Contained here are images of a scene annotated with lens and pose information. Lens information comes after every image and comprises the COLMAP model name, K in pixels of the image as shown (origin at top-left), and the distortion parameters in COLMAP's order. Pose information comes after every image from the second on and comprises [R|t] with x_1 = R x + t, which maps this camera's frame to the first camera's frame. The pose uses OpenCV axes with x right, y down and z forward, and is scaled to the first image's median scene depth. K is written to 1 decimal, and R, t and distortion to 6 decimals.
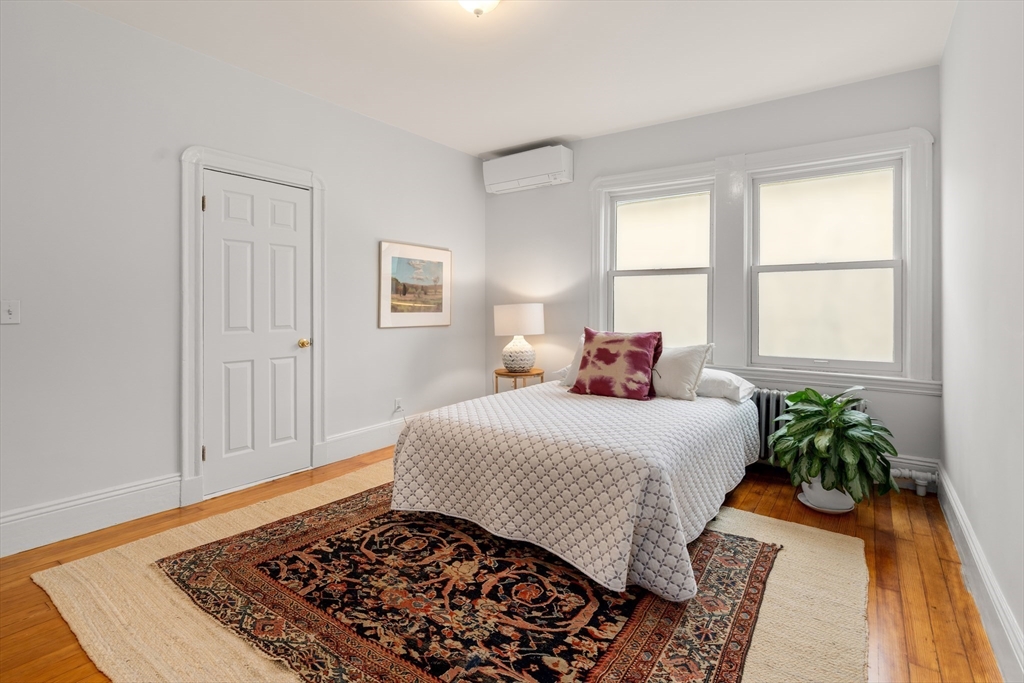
lens RADIAL K [[494.6, 0, 520.0], [0, 494.6, 310.2], [0, 0, 1]] dist [-0.001246, -0.000374]
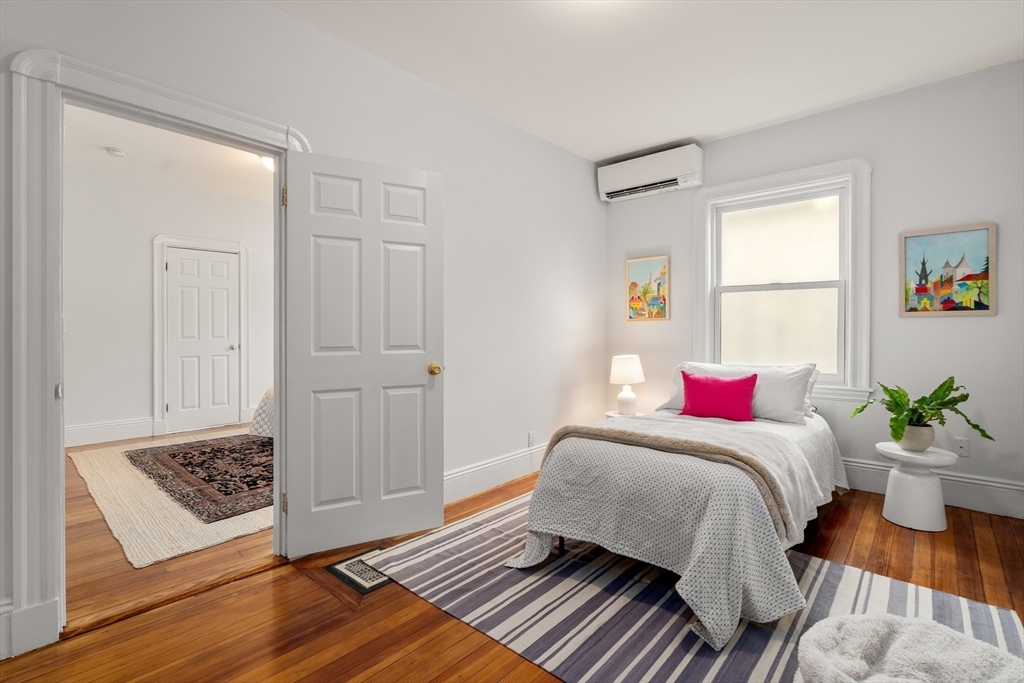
lens RADIAL K [[469.8, 0, 510.3], [0, 469.8, 331.9], [0, 0, 1]] dist [0.001433, 0.000261]
pose [[0.994106, 0.002254, -0.108390, 0.764832], [-0.000975, 0.999929, 0.011851, -0.003663], [0.108409, -0.011676, 0.994038, -0.541022]]
